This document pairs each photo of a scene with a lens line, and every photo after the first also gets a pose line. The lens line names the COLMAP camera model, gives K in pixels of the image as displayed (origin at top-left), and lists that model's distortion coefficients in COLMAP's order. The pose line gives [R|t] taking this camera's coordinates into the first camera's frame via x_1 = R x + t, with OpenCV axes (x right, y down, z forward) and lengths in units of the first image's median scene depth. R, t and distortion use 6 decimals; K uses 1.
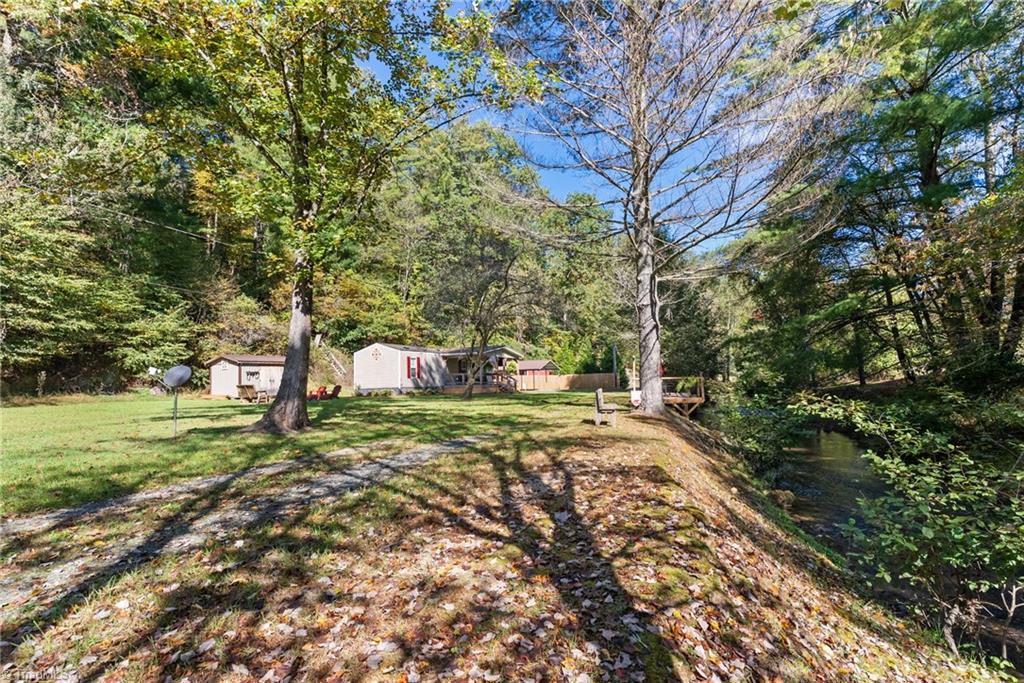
lens RADIAL K [[488.2, 0, 510.7], [0, 488.2, 340.8], [0, 0, 1]] dist [0.001022, -0.000415]
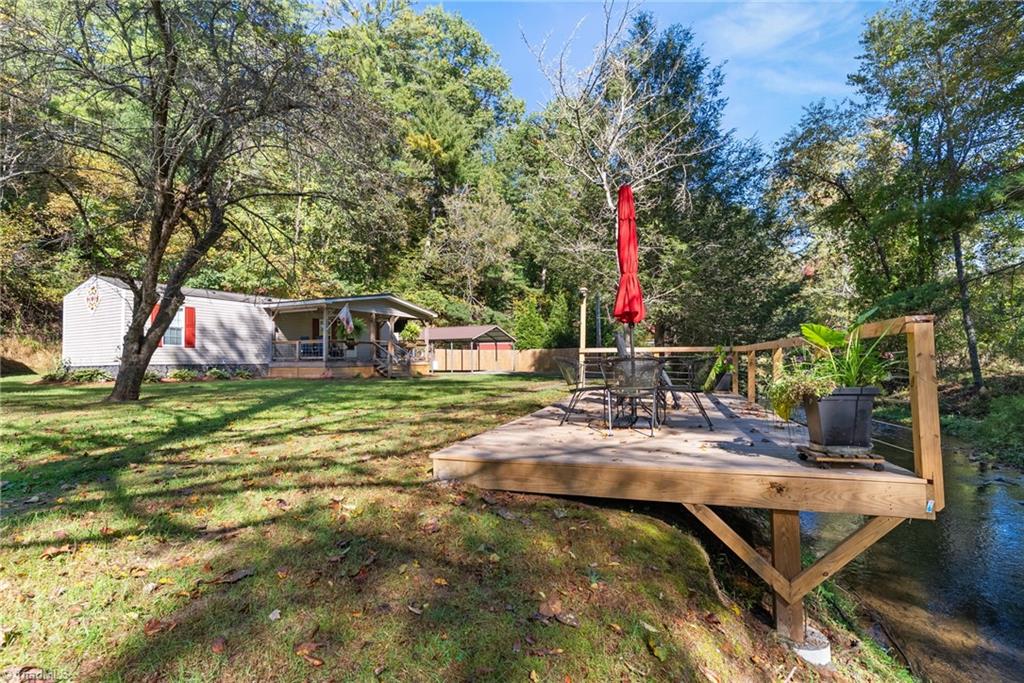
lens RADIAL K [[488.2, 0, 510.7], [0, 488.2, 340.8], [0, 0, 1]] dist [0.001022, -0.000415]
pose [[0.999240, 0.007544, -0.038246, 0.112253], [-0.005857, 0.999013, 0.044033, 0.026737], [0.038540, -0.043776, 0.998298, 0.322604]]
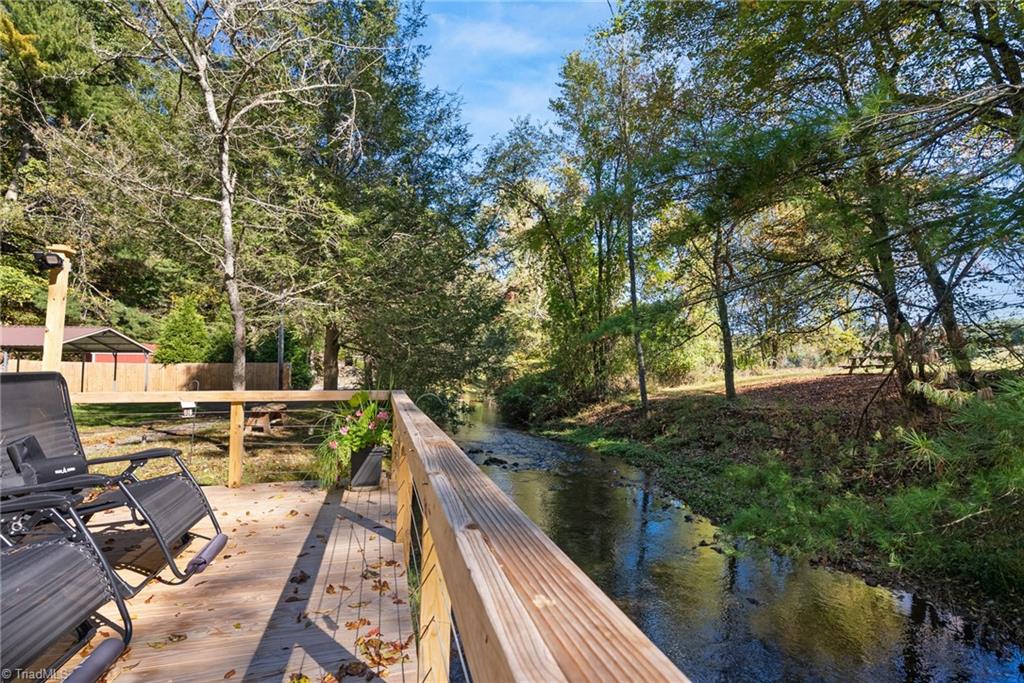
lens RADIAL K [[488.2, 0, 510.7], [0, 488.2, 340.8], [0, 0, 1]] dist [0.001022, -0.000415]
pose [[0.867723, 0.048602, 0.494667, 0.157601], [-0.057337, 0.998352, 0.002488, 0.025383], [-0.493730, -0.030521, 0.869079, 0.409259]]
